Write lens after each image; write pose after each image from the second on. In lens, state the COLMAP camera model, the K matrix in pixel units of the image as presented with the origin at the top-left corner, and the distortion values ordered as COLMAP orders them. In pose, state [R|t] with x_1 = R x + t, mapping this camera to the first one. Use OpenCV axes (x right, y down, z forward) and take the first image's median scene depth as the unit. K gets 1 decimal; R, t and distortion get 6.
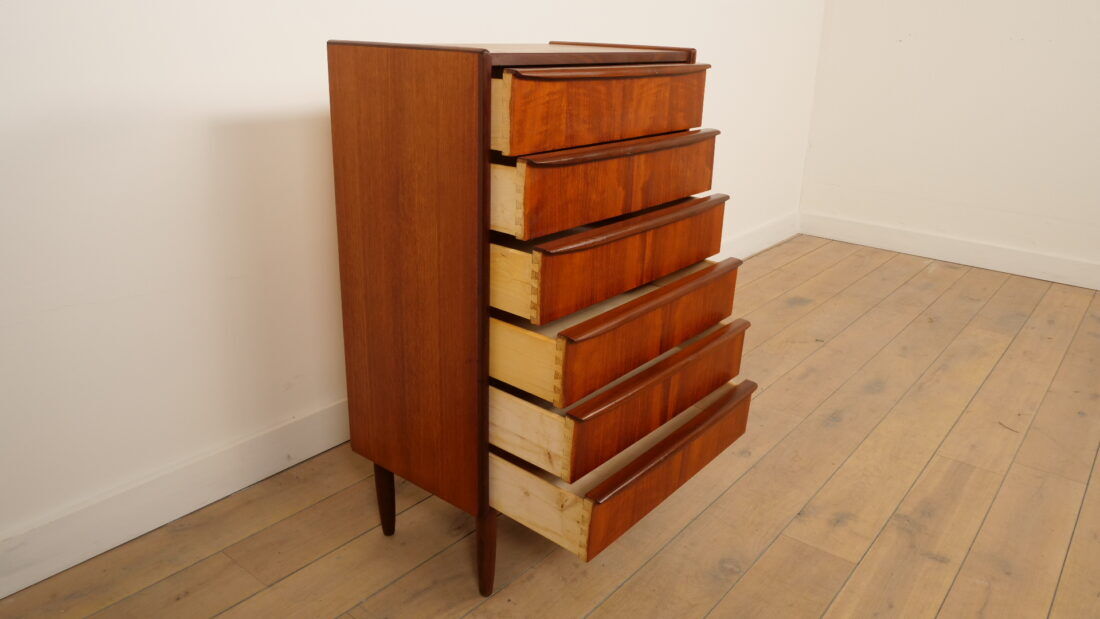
lens RADIAL K [[804.6, 0, 551.2], [0, 804.6, 298.0], [0, 0, 1]] dist [-0.037283, 0.008308]
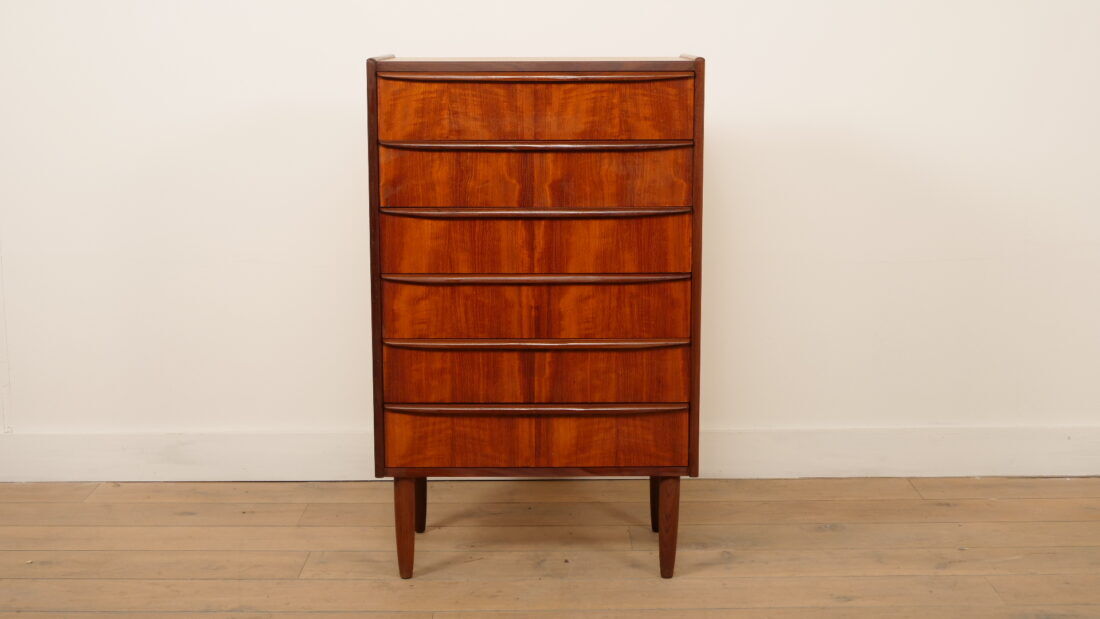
lens RADIAL K [[1614.2, 0, 555.5], [0, 1614.2, 312.3], [0, 0, 1]] dist [0.029414, 0.000000]
pose [[0.625792, 0.101511, -0.773357, 1.709857], [-0.232002, 0.970844, -0.060301, 0.140599], [0.744688, 0.217156, 0.631097, -0.265230]]
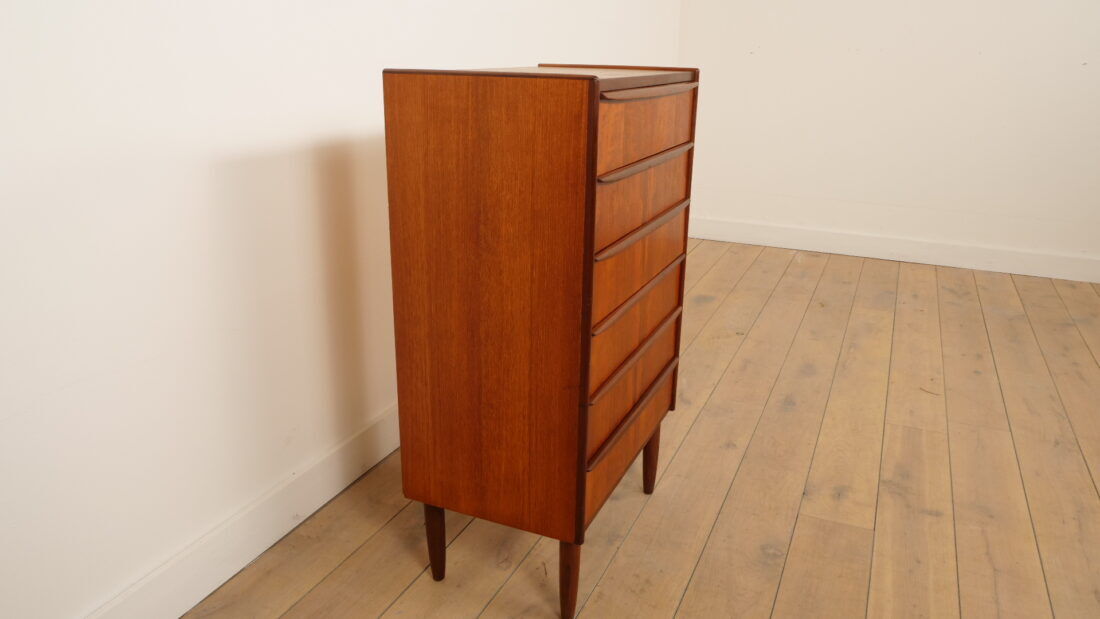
lens RADIAL K [[804.6, 0, 550.4], [0, 804.6, 300.1], [0, 0, 1]] dist [-0.037283, 0.008308]
pose [[0.965849, -0.093563, 0.241622, -0.321912], [0.097037, 0.995278, -0.002488, -0.025838], [-0.240248, 0.025849, 0.970367, 0.033616]]
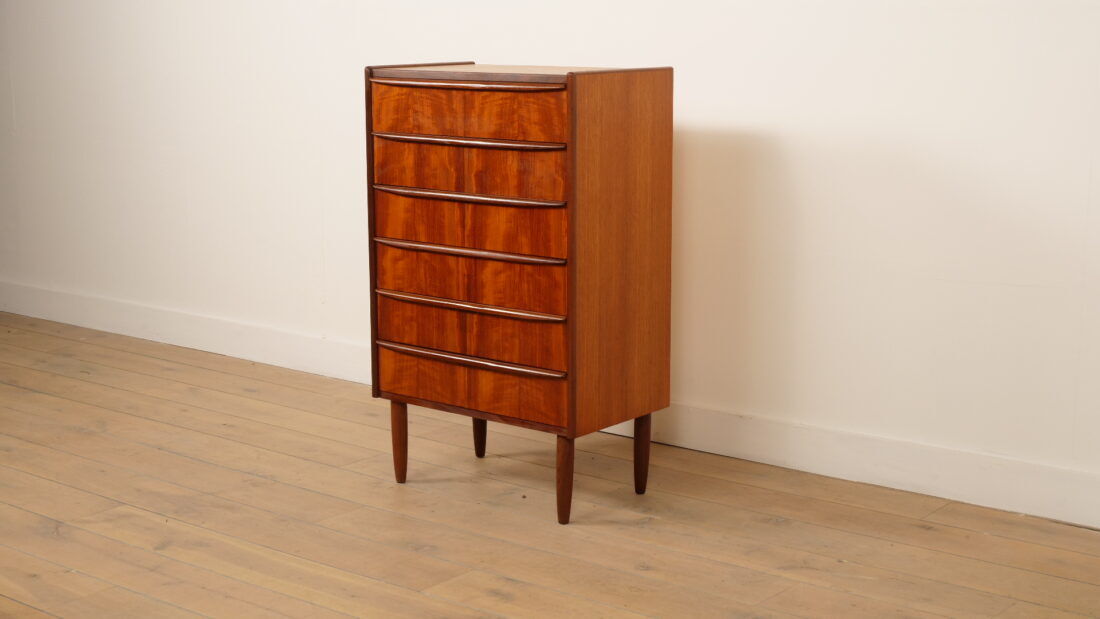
lens RADIAL K [[1614.2, 0, 551.0], [0, 1614.2, 306.3], [0, 0, 1]] dist [0.029414, 0.000000]
pose [[-0.006330, 0.149220, -0.988784, 2.576677], [-0.323432, 0.935349, 0.143227, -0.344933], [0.946230, 0.320711, 0.042342, 1.067846]]
